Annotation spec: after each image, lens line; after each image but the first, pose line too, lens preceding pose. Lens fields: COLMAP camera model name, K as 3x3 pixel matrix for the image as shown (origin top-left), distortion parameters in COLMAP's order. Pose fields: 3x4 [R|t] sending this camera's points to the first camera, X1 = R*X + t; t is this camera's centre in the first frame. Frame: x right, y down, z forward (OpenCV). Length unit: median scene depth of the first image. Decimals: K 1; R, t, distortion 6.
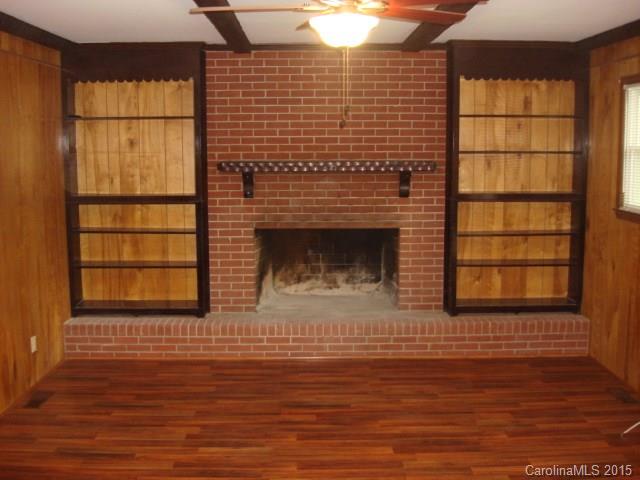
lens RADIAL K [[713.6, 0, 320.0], [0, 713.6, 240.0], [0, 0, 1]] dist [-0.097997, -0.038362]
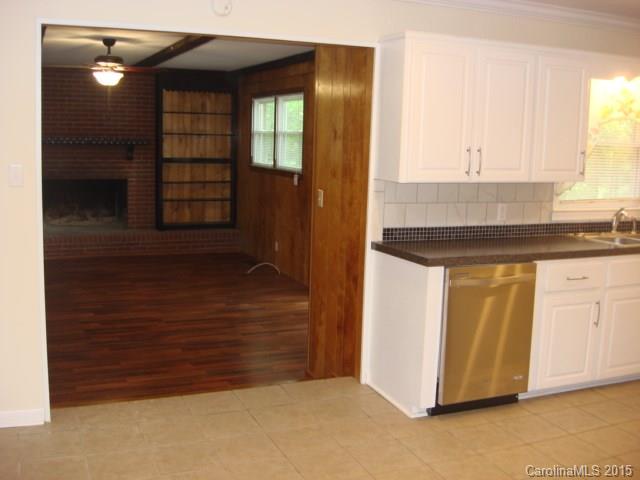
lens RADIAL K [[713.6, 0, 320.0], [0, 713.6, 240.0], [0, 0, 1]] dist [-0.097997, -0.038362]
pose [[0.923954, -0.024838, 0.381697, -0.106094], [0.018169, 0.999613, 0.021066, 0.098389], [-0.382072, -0.012529, 0.924048, -0.686712]]
